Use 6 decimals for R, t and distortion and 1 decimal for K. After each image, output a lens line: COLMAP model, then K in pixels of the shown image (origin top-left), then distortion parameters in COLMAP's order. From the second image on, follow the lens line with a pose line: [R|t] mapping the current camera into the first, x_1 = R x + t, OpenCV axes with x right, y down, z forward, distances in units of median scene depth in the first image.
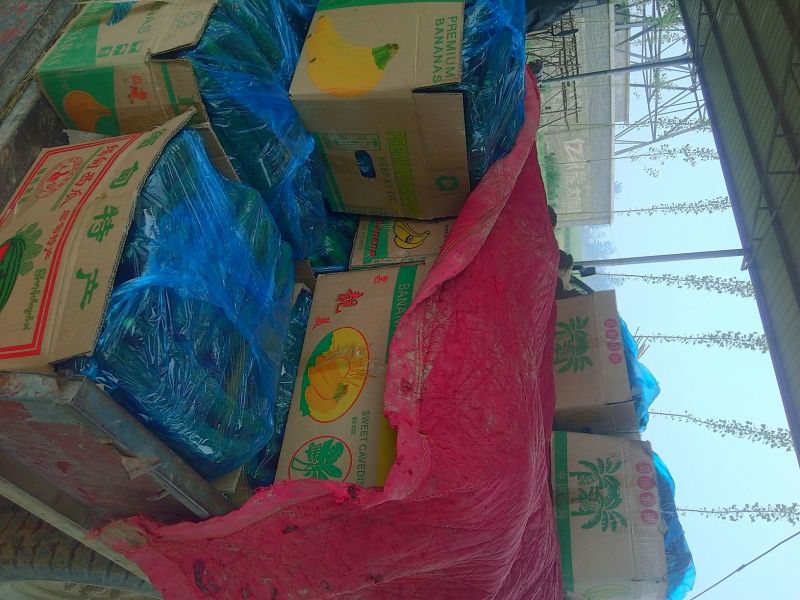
lens RADIAL K [[693.2, 0, 400.0], [0, 693.2, 300.0], [0, 0, 1]] dist [0.085234, -0.138047]
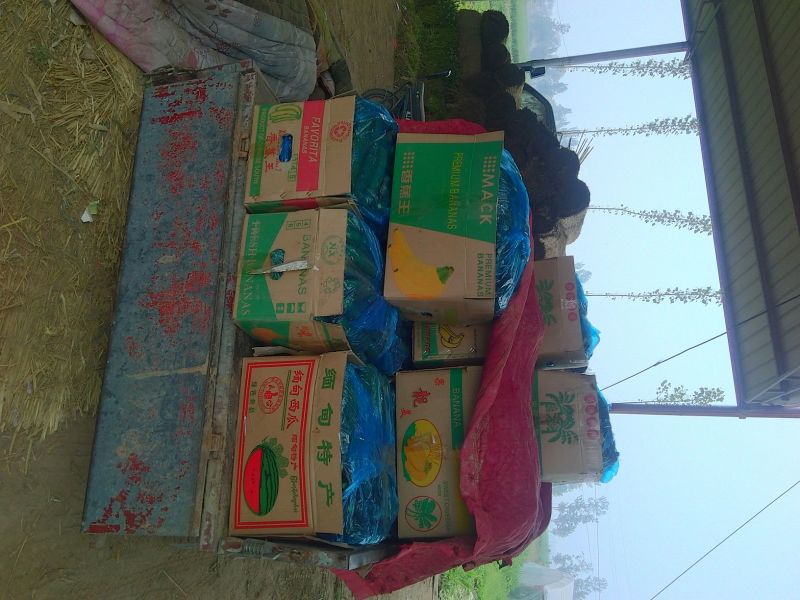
lens RADIAL K [[698.8, 0, 400.0], [0, 698.8, 300.0], [0, 0, 1]] dist [0.140780, -0.279256]
pose [[0.994550, -0.076889, 0.070421, -0.139987], [0.048531, 0.939163, 0.340026, -0.490147], [-0.092281, -0.334755, 0.937776, -0.287143]]
